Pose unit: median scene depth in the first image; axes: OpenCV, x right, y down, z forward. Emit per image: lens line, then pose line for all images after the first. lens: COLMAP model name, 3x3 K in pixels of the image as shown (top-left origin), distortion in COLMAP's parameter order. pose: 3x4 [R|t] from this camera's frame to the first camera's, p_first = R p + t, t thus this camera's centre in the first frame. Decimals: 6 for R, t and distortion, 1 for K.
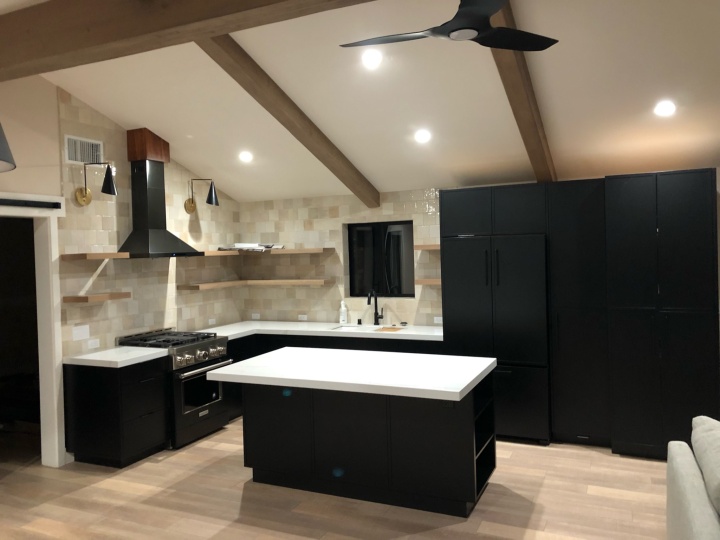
lens RADIAL K [[584.0, 0, 356.9], [0, 584.0, 260.0], [0, 0, 1]] dist [0.033457, -0.041548]
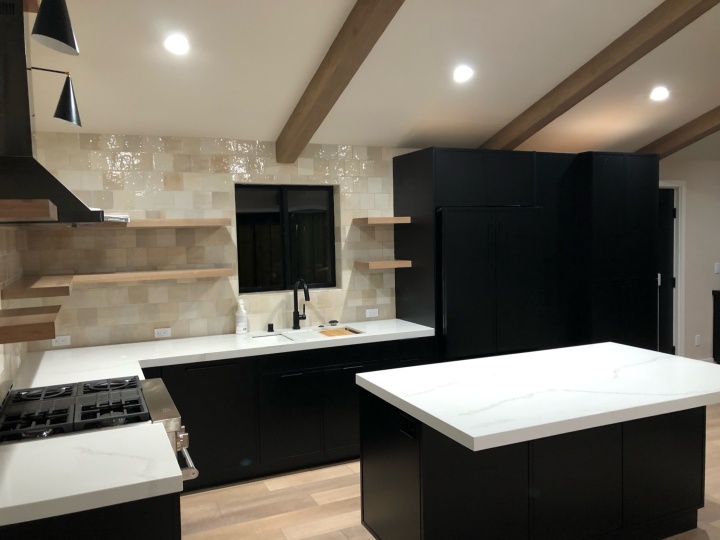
lens RADIAL K [[584.0, 0, 356.9], [0, 584.0, 260.0], [0, 0, 1]] dist [0.033457, -0.041548]
pose [[0.647112, -0.021676, 0.762086, -0.533229], [0.014119, 0.999765, 0.016447, 0.018860], [-0.762264, 0.000117, 0.647266, 0.558423]]
